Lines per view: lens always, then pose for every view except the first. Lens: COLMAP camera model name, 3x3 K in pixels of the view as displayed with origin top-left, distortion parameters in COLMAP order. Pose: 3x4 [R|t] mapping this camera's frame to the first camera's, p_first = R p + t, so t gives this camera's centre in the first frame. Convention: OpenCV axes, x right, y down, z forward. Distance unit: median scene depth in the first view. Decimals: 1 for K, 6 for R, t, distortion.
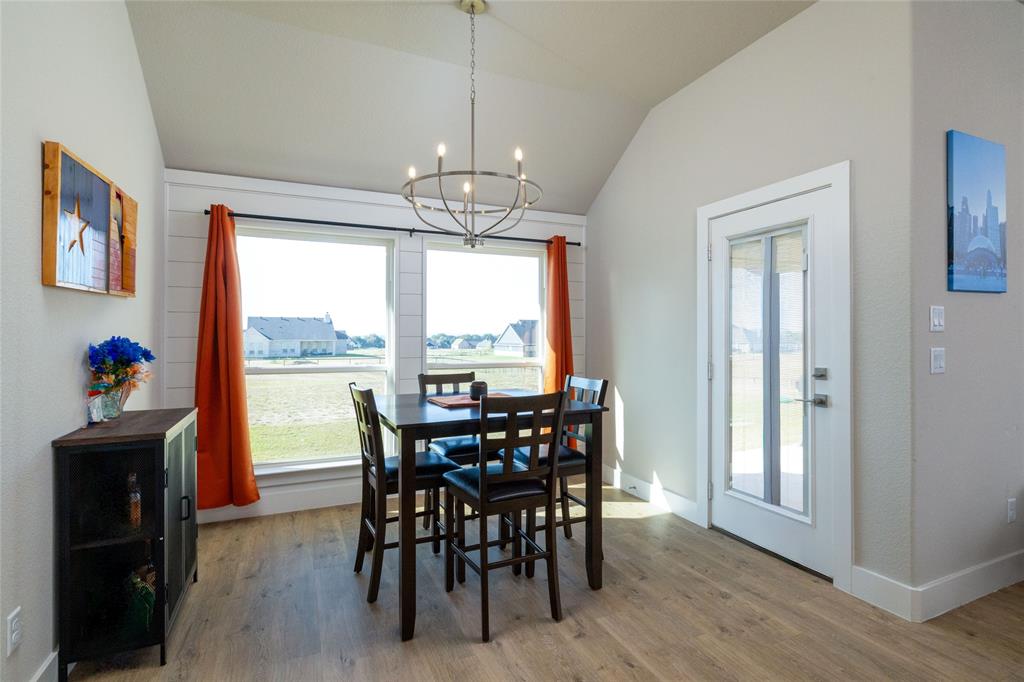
lens RADIAL K [[490.9, 0, 514.2], [0, 490.9, 334.2], [0, 0, 1]] dist [0.005813, 0.000184]
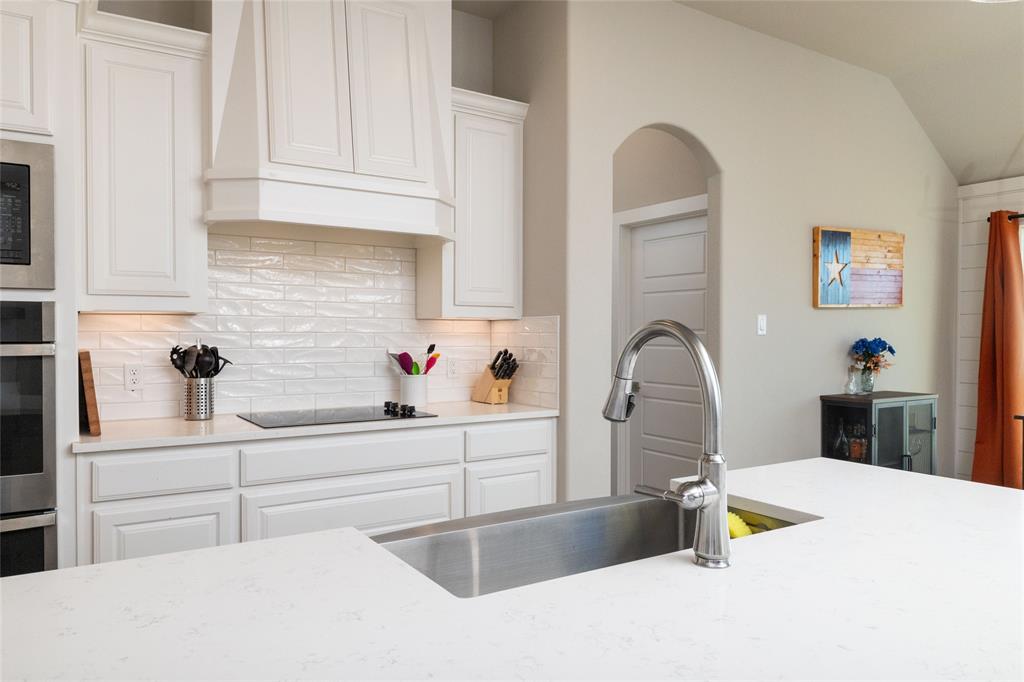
lens RADIAL K [[710.6, 0, 509.7], [0, 710.6, 333.2], [0, 0, 1]] dist [0.004847, -0.001917]
pose [[0.140778, 0.005008, -0.990029, 0.748621], [-0.003207, 0.999984, 0.004603, -0.006964], [0.990036, 0.002527, 0.140791, -0.235818]]
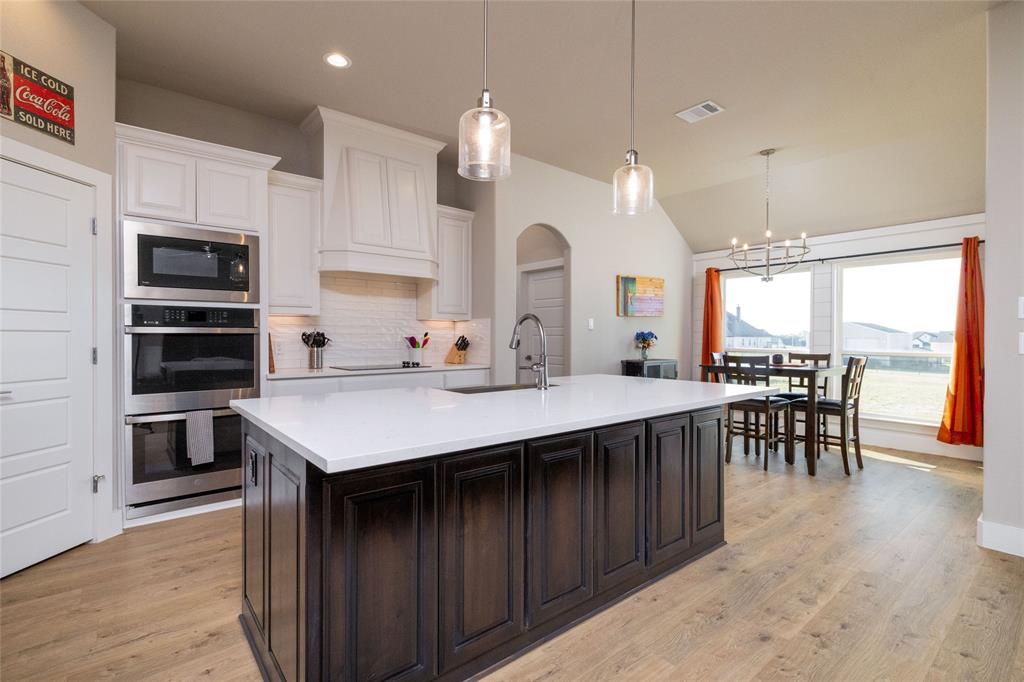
lens RADIAL K [[490.9, 0, 516.3], [0, 490.9, 340.8], [0, 0, 1]] dist [0.005813, 0.000184]
pose [[0.274694, 0.009033, -0.961489, 1.158521], [-0.000750, 0.999958, 0.009181, 0.025537], [0.961531, -0.001801, 0.274689, -0.344456]]
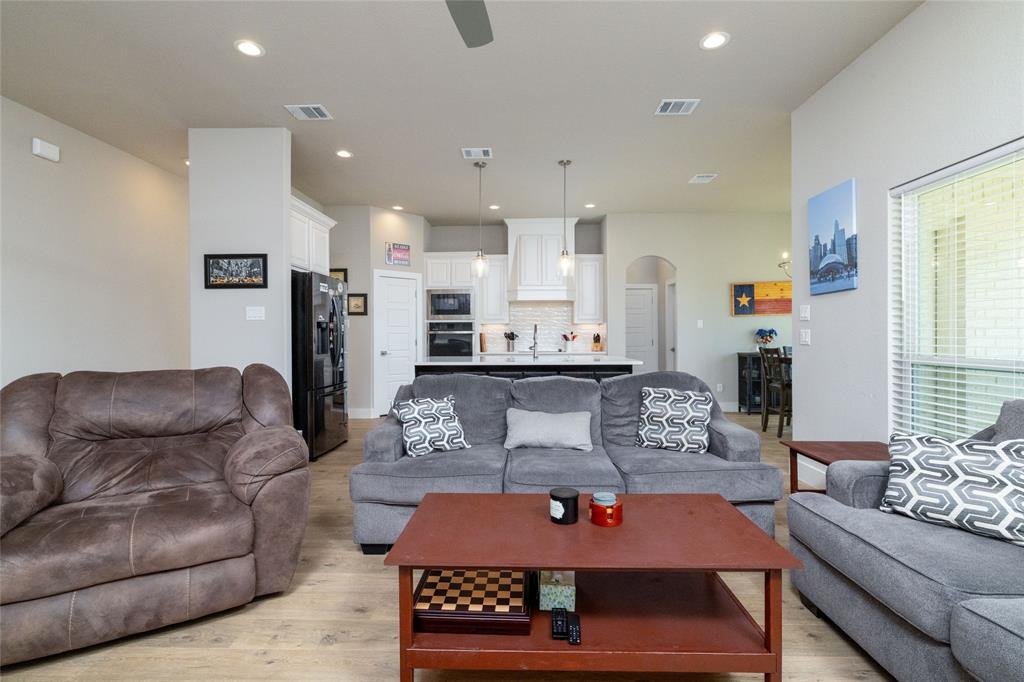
lens RADIAL K [[490.9, 0, 502.9], [0, 490.9, 337.1], [0, 0, 1]] dist [0.005813, 0.000184]
pose [[-0.450699, 0.008017, -0.892640, 2.000333], [0.006016, 0.999964, 0.005943, 0.025091], [0.892656, -0.002692, -0.450731, 0.580773]]
